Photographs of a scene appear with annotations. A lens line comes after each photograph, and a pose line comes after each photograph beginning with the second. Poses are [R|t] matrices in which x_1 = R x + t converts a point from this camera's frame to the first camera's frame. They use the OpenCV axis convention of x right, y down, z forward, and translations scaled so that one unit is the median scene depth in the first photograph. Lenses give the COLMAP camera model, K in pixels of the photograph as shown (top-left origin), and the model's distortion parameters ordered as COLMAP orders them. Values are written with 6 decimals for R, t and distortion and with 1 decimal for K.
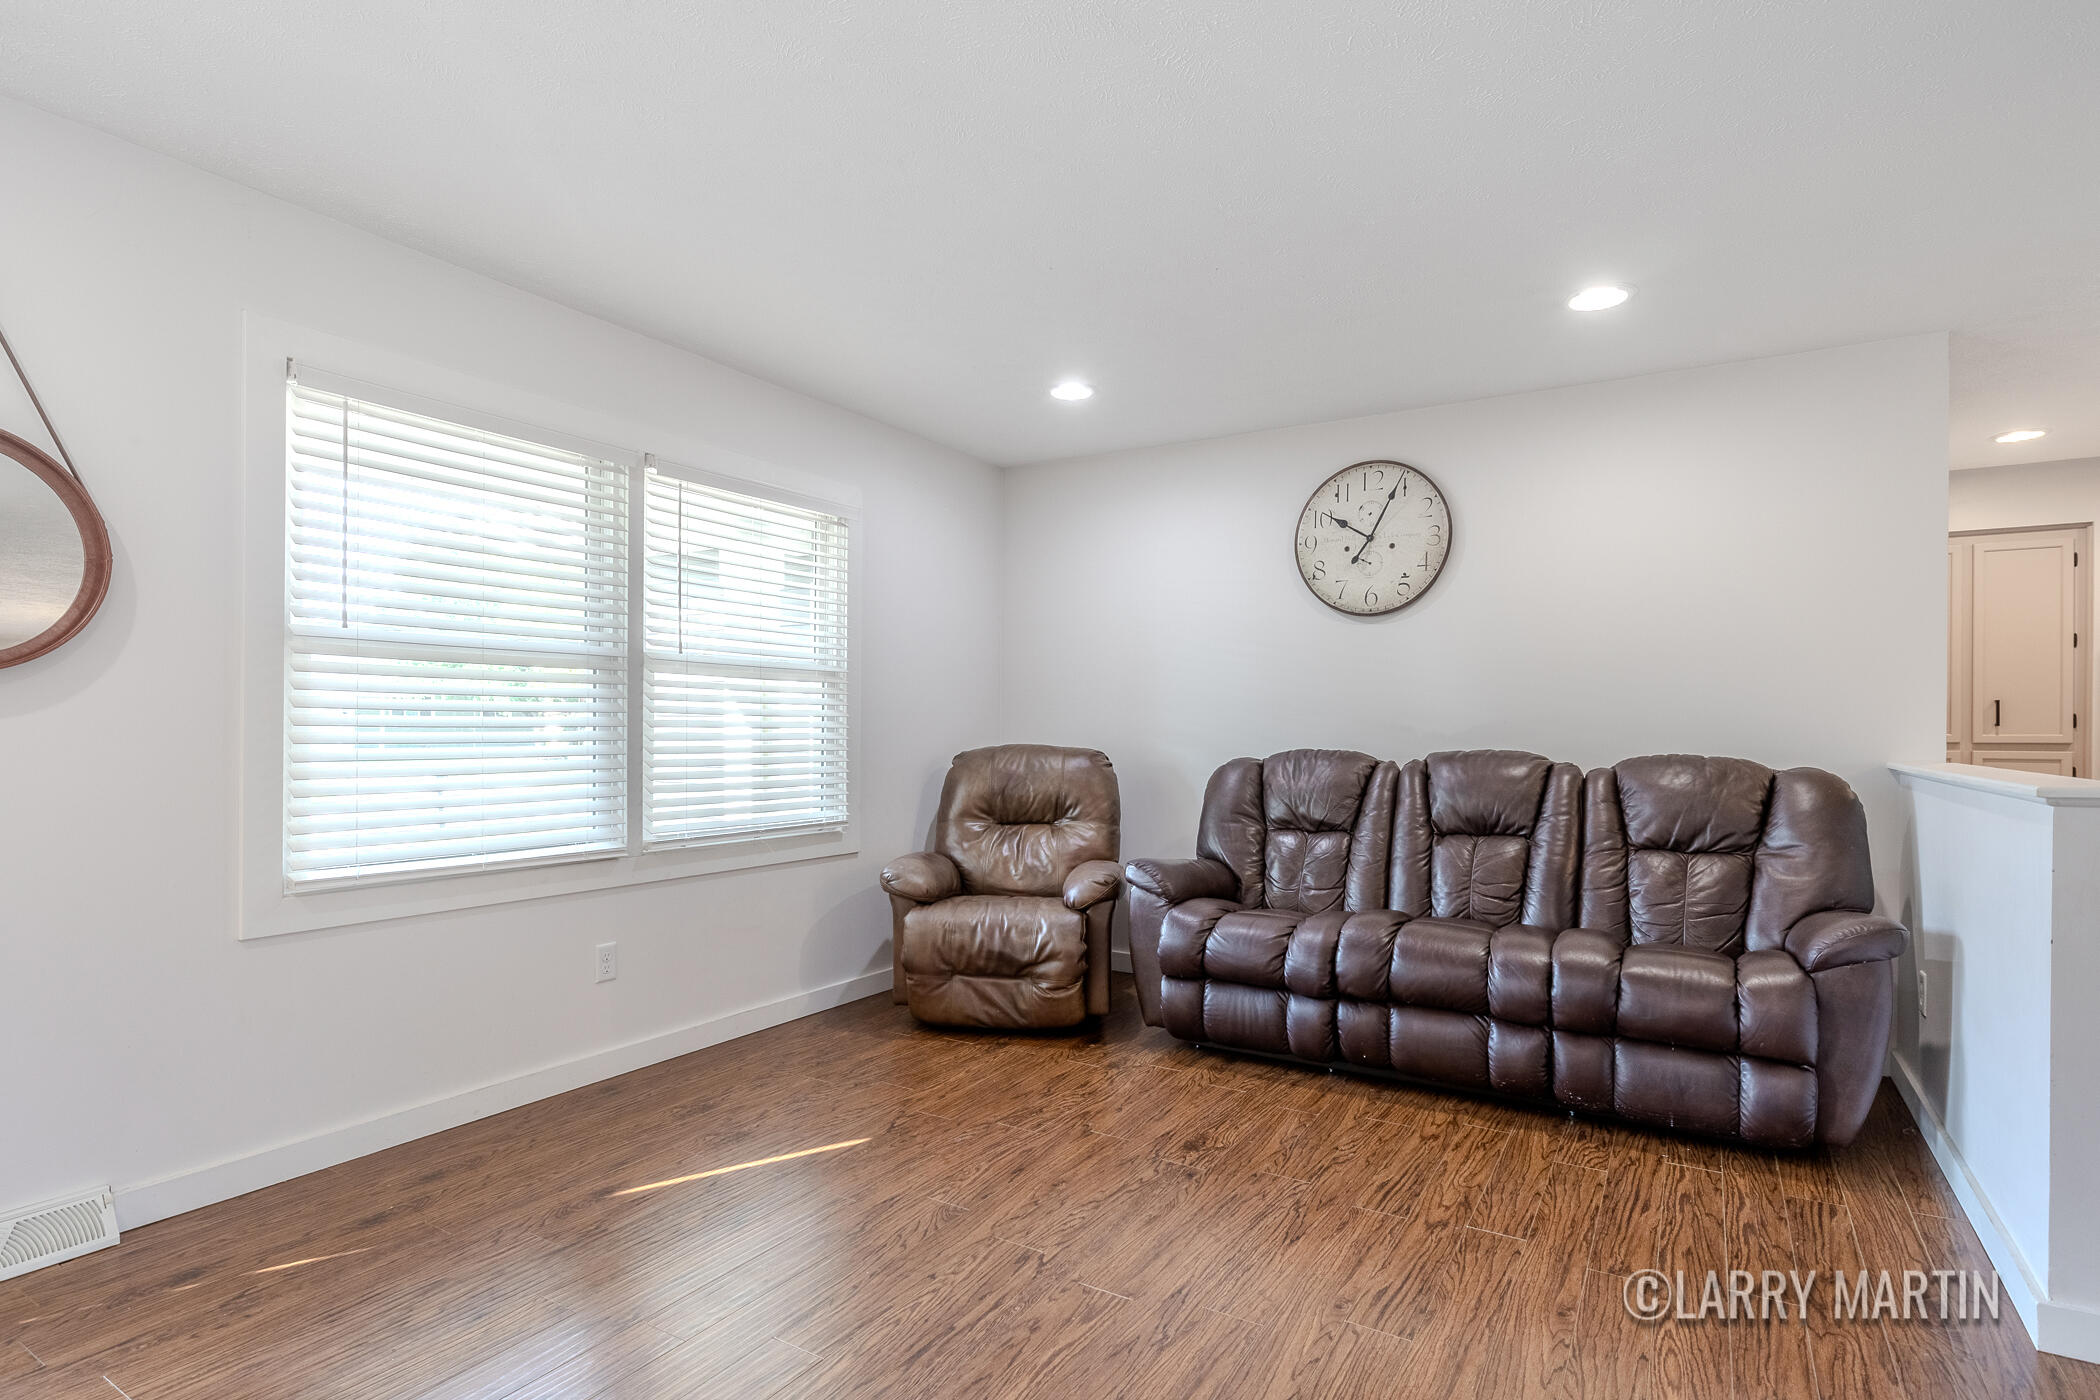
lens RADIAL K [[1070.9, 0, 1050.3], [0, 1070.9, 717.5], [0, 0, 1]] dist [-0.006928, 0.000255]
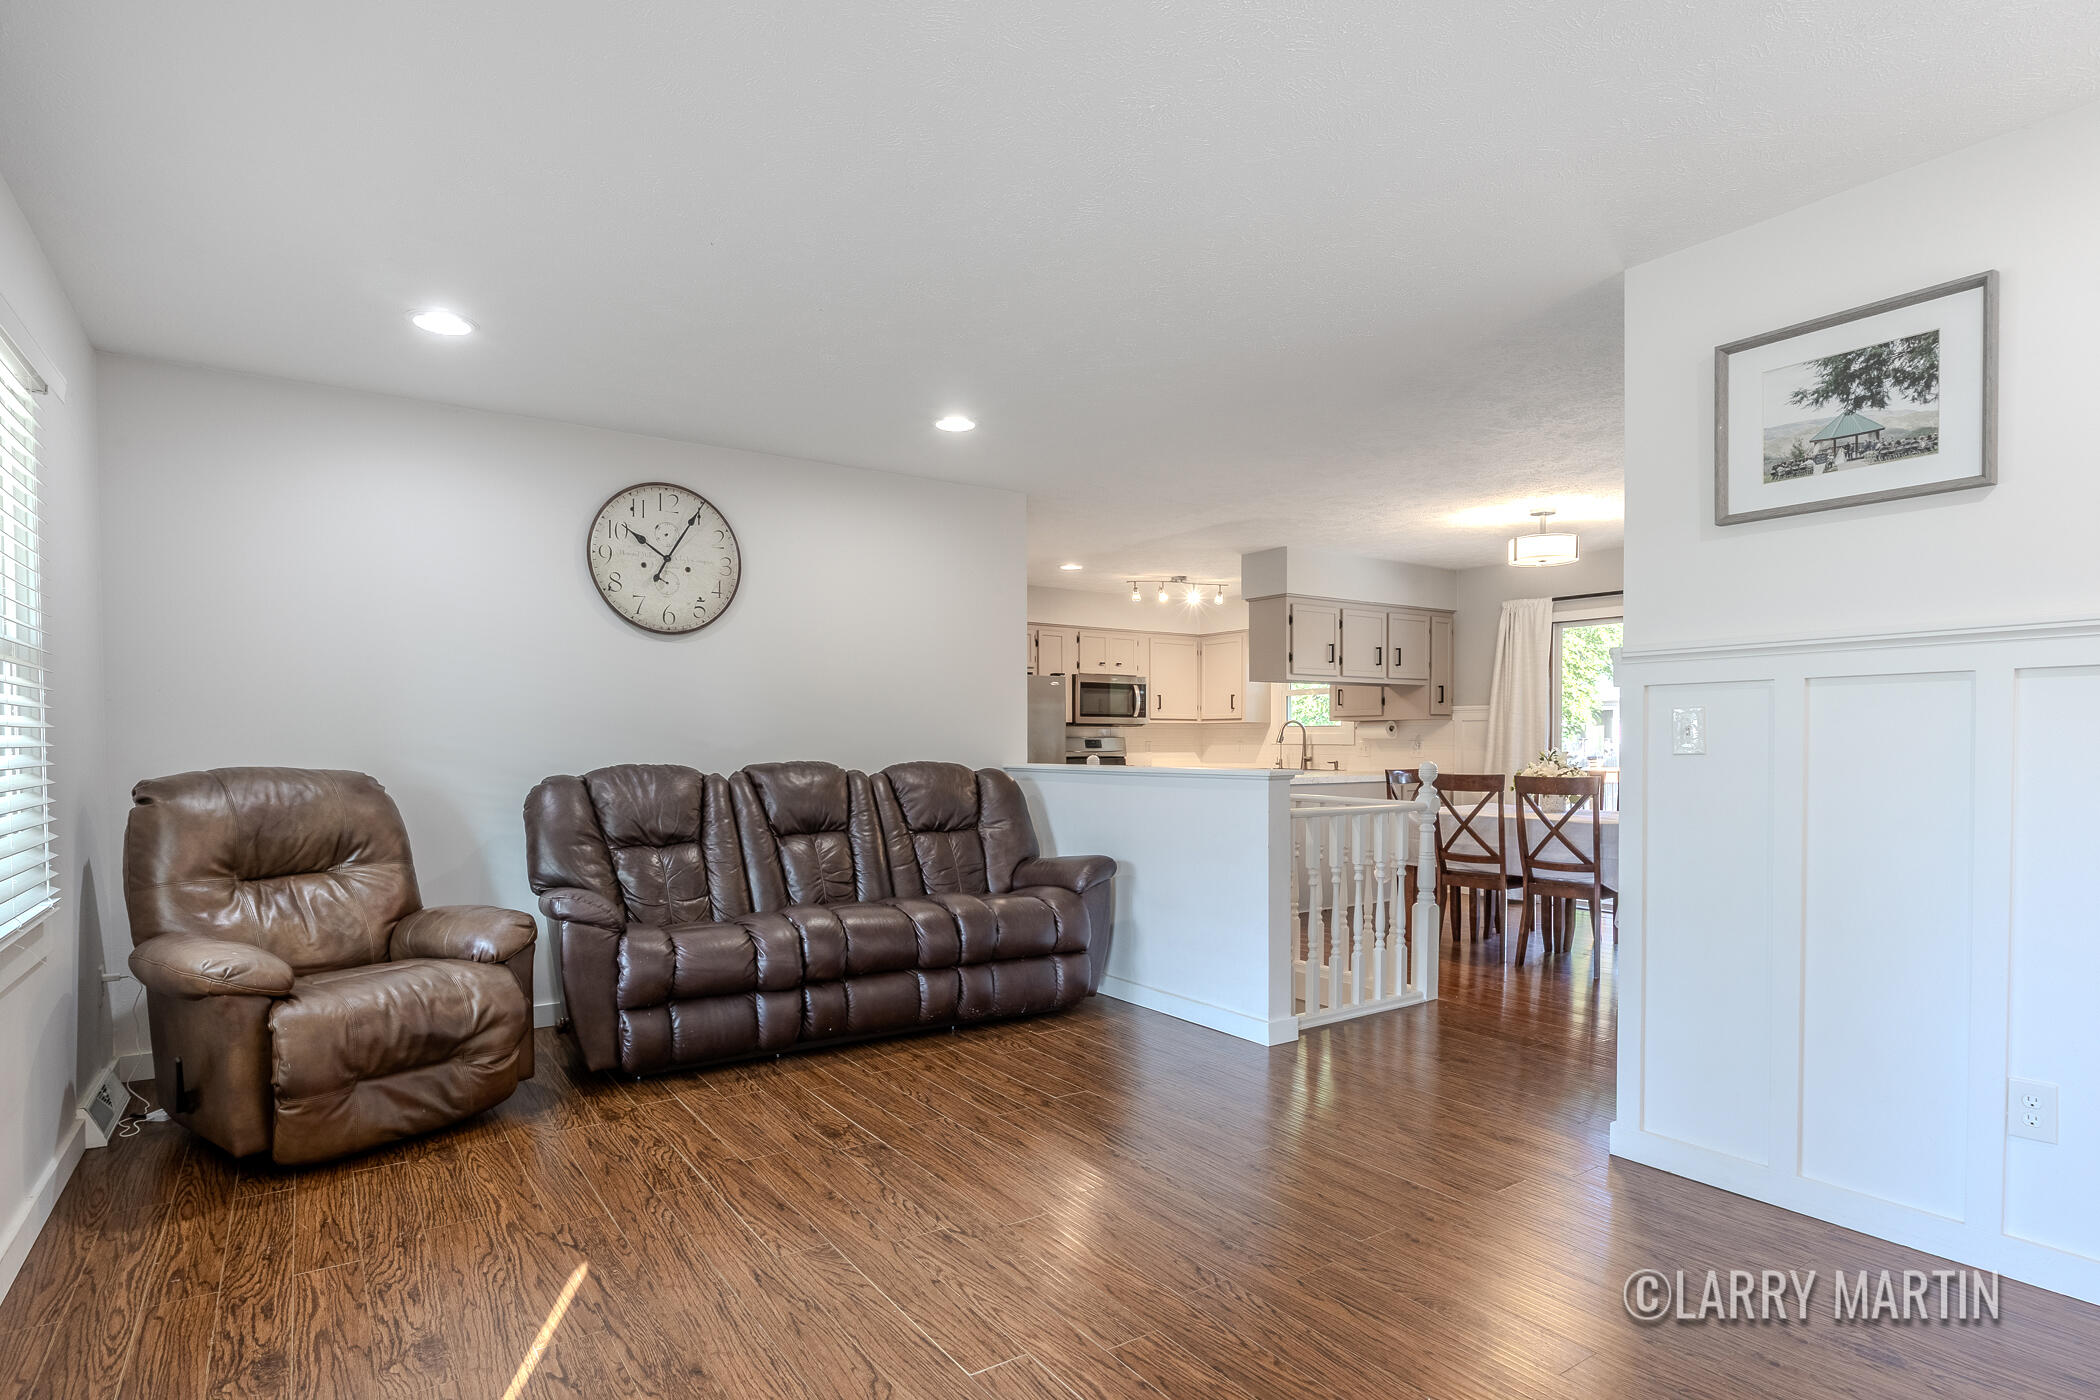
lens RADIAL K [[1070.9, 0, 1039.9], [0, 1070.9, 751.9], [0, 0, 1]] dist [-0.006928, 0.000255]
pose [[0.411209, -0.011880, 0.911463, -0.562744], [-0.008772, 0.999817, 0.016989, -0.002204], [-0.911499, -0.014982, 0.411030, 0.278864]]
